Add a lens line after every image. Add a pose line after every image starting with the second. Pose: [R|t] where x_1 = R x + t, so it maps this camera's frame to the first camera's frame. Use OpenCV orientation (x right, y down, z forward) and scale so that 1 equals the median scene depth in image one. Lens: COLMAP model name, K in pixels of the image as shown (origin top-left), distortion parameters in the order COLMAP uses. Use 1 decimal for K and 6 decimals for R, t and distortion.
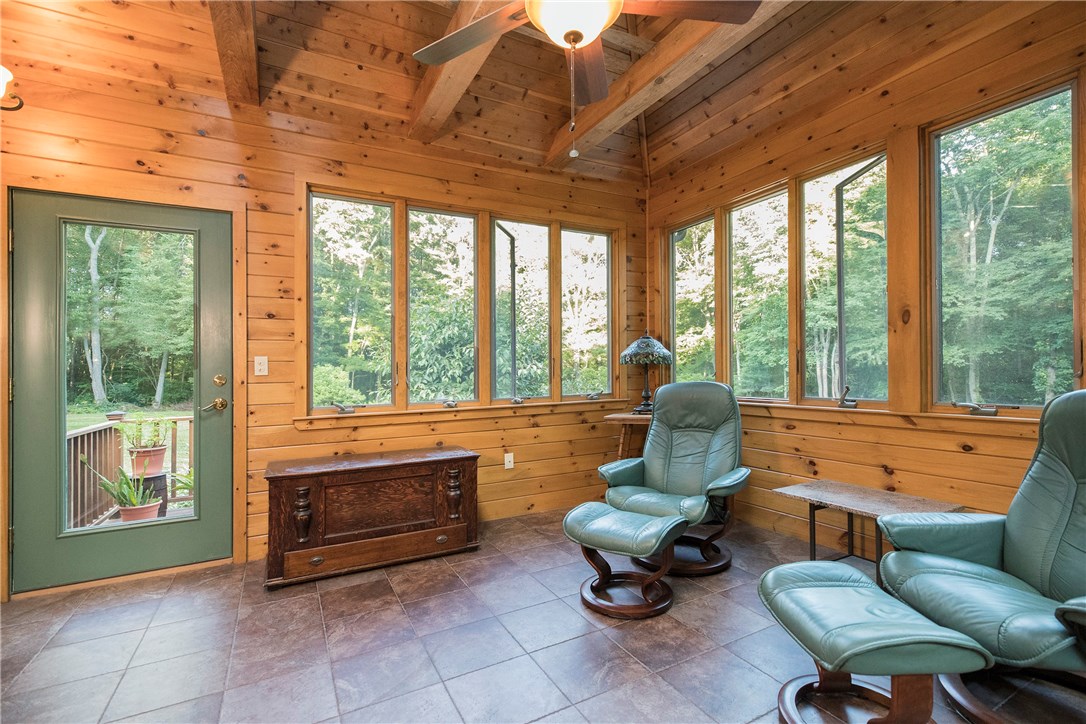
lens RADIAL K [[488.2, 0, 545.1], [0, 488.2, 373.5], [0, 0, 1]] dist [0.001769, 0.000106]
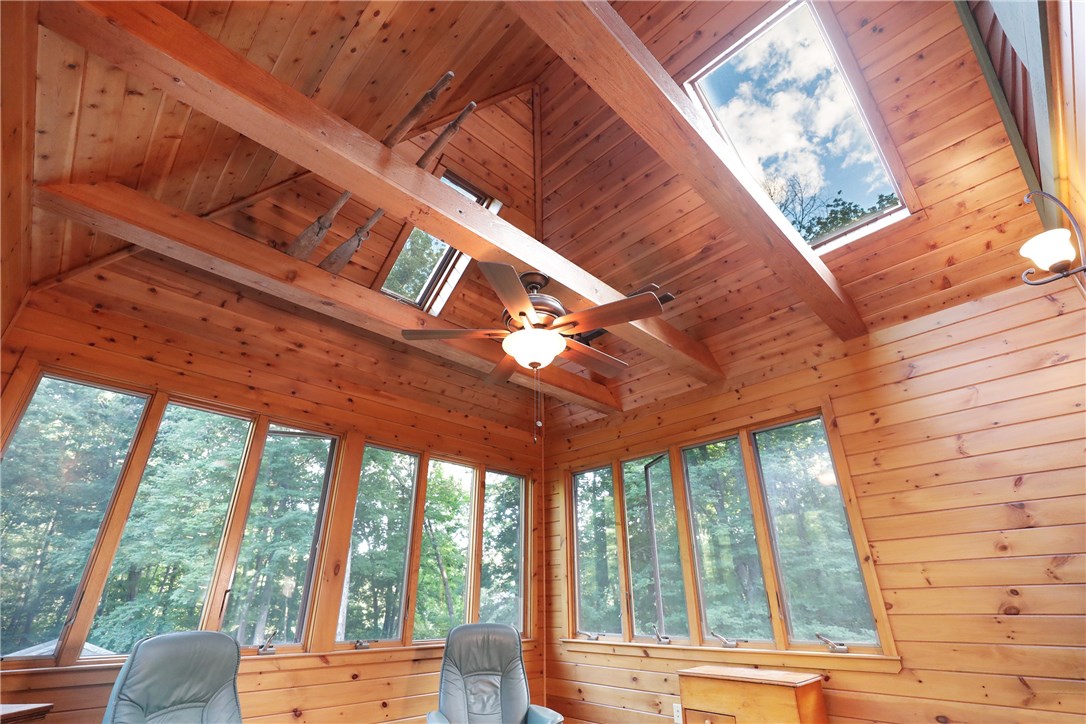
lens RADIAL K [[492.5, 0, 559.5], [0, 492.5, 361.4], [0, 0, 1]] dist [-0.032181, 0.000064]
pose [[-0.295862, 0.439477, 0.848131, -0.571589], [0.019938, 0.890528, -0.454491, -0.005932], [-0.955023, -0.117557, -0.272235, 0.617323]]
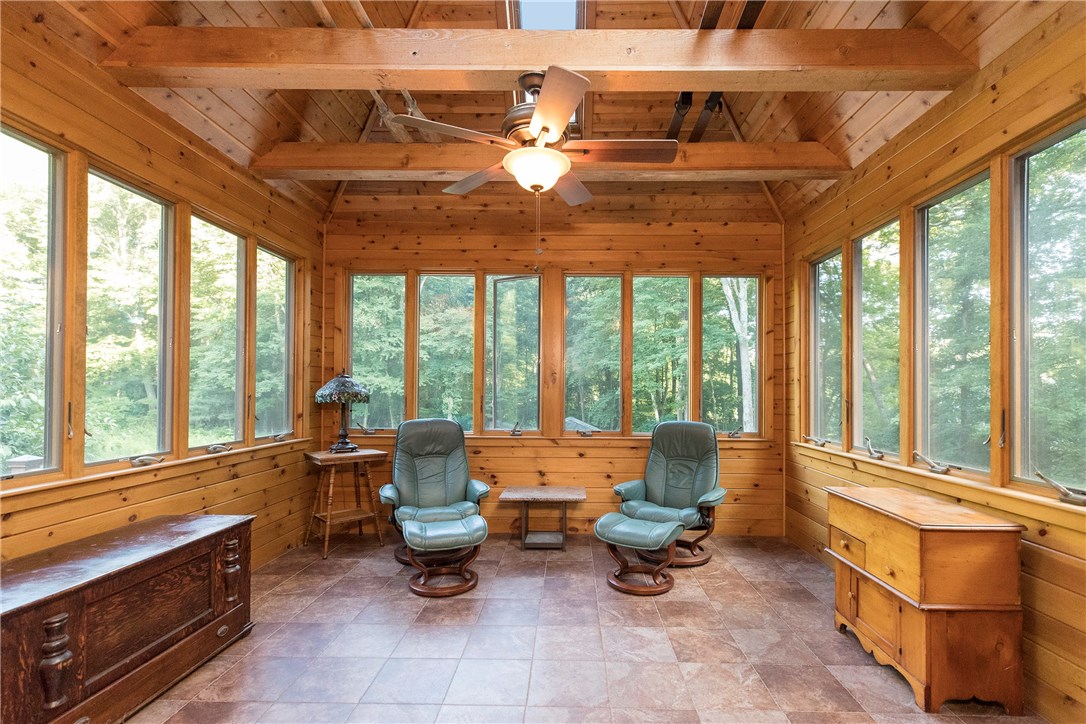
lens RADIAL K [[504.7, 0, 569.1], [0, 504.7, 392.4], [0, 0, 1]] dist [0.003584, 0.000064]
pose [[0.474284, 0.021631, 0.880106, -0.543738], [-0.013335, 0.999760, -0.017386, -0.031122], [-0.880271, -0.003490, 0.474459, 0.100408]]
